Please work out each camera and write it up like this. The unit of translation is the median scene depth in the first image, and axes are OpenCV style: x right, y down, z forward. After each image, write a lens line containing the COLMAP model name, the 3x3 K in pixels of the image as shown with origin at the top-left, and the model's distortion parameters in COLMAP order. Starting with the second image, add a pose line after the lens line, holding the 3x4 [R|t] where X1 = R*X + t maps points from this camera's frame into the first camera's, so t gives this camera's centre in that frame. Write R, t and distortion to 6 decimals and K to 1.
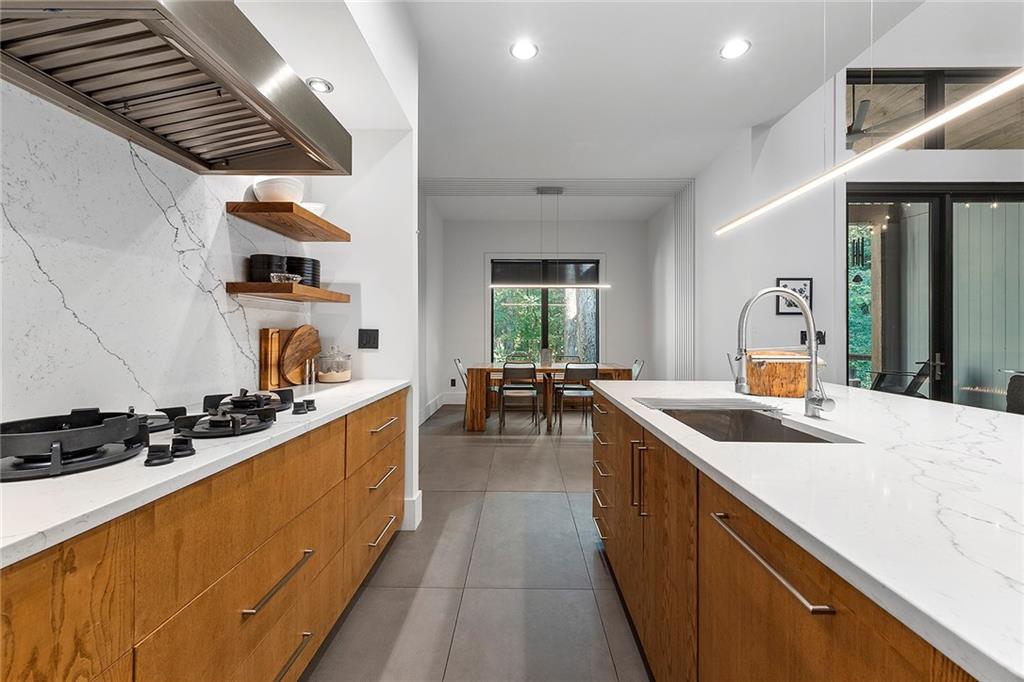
lens RADIAL K [[429.8, 0, 524.9], [0, 429.8, 324.9], [0, 0, 1]] dist [0.004726, -0.000127]
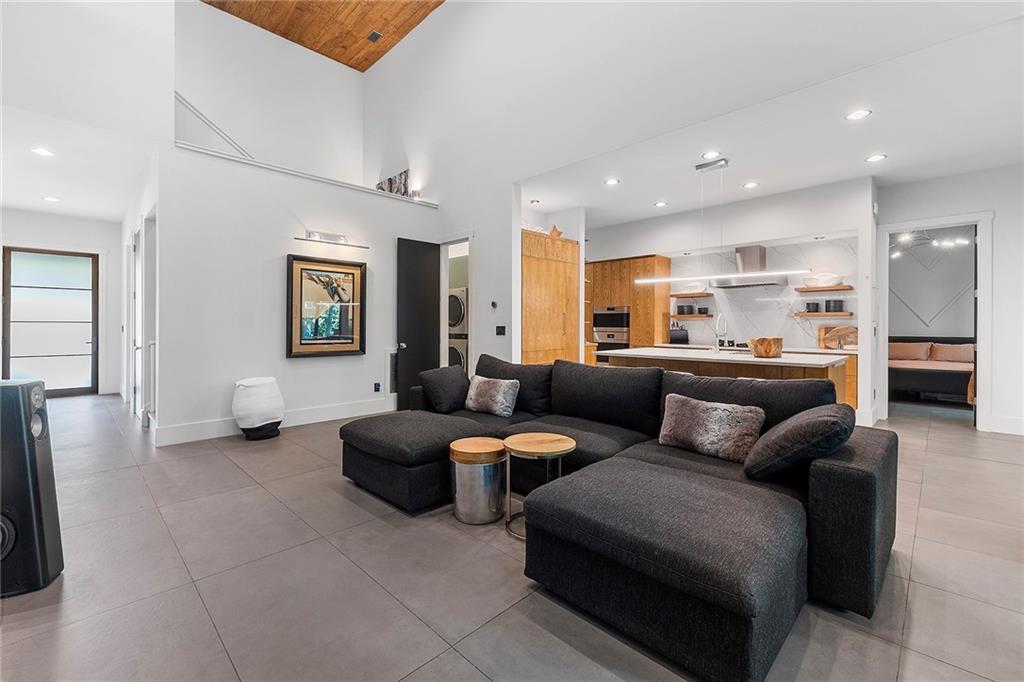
lens RADIAL K [[429.8, 0, 509.6], [0, 429.8, 331.5], [0, 0, 1]] dist [0.004726, -0.000127]
pose [[-0.698052, 0.003558, -0.716038, 2.388530], [0.007360, 0.999970, -0.002206, 0.023256], [0.716009, -0.006810, -0.698057, 1.248697]]
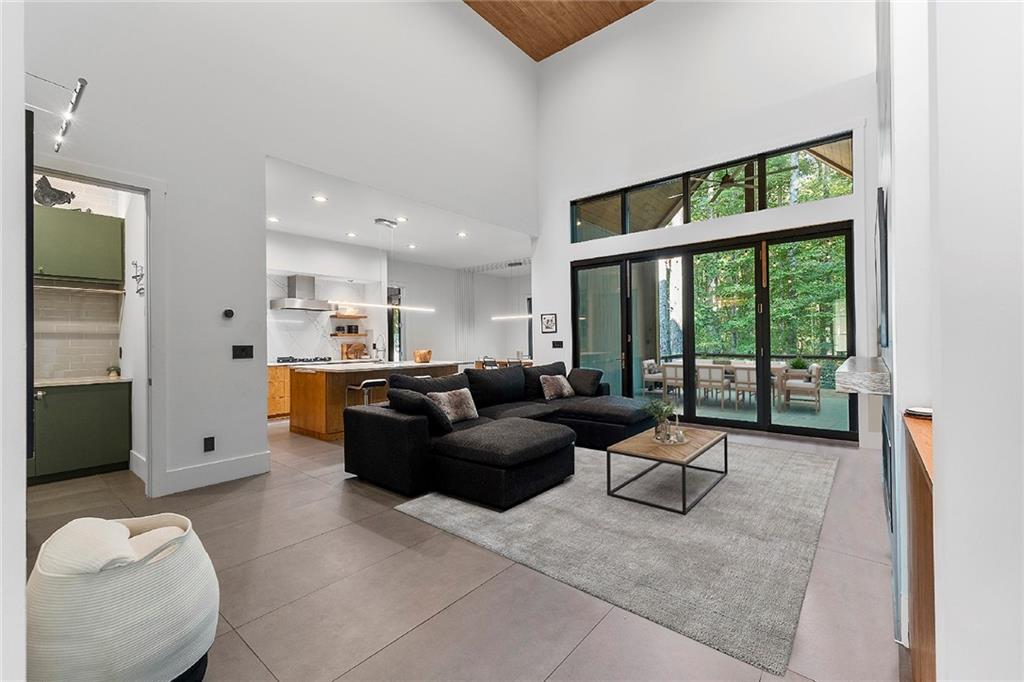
lens RADIAL K [[429.8, 0, 525.6], [0, 429.8, 338.0], [0, 0, 1]] dist [0.004726, -0.000127]
pose [[0.791217, -0.017700, -0.611279, 2.588816], [0.025921, 0.999653, 0.004605, -0.017515], [0.610985, -0.019488, 0.791402, -0.910327]]
